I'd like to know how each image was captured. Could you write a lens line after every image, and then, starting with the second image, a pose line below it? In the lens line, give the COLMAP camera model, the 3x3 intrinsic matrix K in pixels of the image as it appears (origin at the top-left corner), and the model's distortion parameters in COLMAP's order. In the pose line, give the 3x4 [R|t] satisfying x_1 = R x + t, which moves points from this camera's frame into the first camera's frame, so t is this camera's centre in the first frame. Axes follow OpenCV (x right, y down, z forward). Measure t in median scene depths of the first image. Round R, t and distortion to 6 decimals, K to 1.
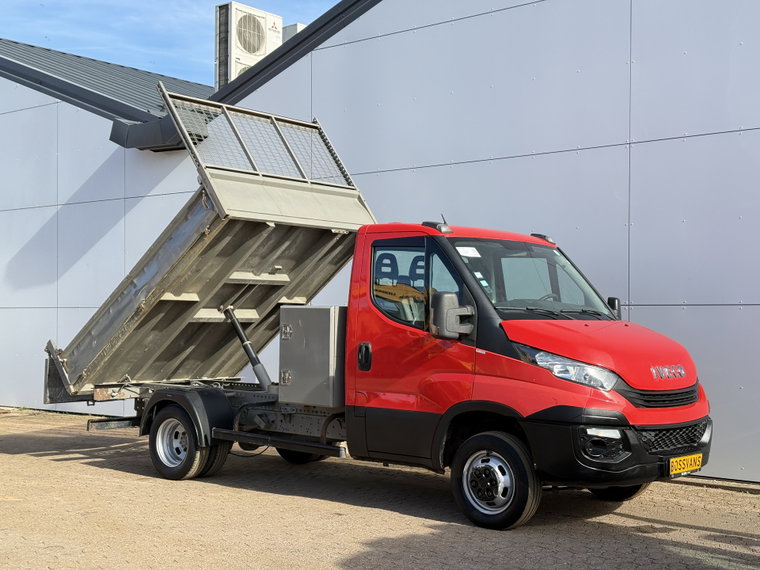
lens RADIAL K [[1047.2, 0, 383.0], [0, 1047.2, 285.7], [0, 0, 1]] dist [0.158394, 0.000000]
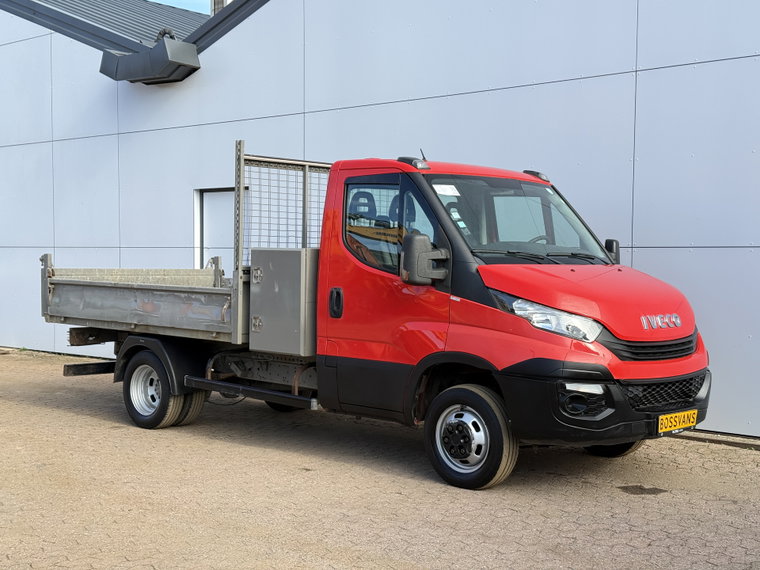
lens RADIAL K [[1047.2, 0, 376.9], [0, 1047.2, 283.8], [0, 0, 1]] dist [0.158394, 0.000000]
pose [[0.999106, 0.004853, -0.042007, 0.055971], [-0.002519, 0.998459, 0.055432, -0.000977], [0.042212, -0.055276, 0.997578, 0.071152]]
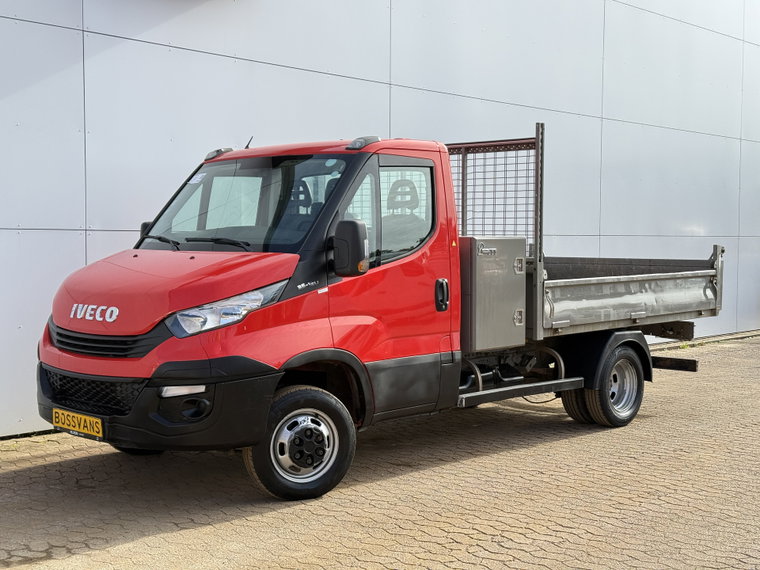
lens RADIAL K [[1047.2, 0, 380.5], [0, 1047.2, 285.5], [0, 0, 1]] dist [0.158394, 0.000000]
pose [[-0.040361, 0.043081, -0.998256, 0.978057], [0.013902, 0.998998, 0.042551, 0.025834], [0.999088, -0.012160, -0.040919, 1.134310]]
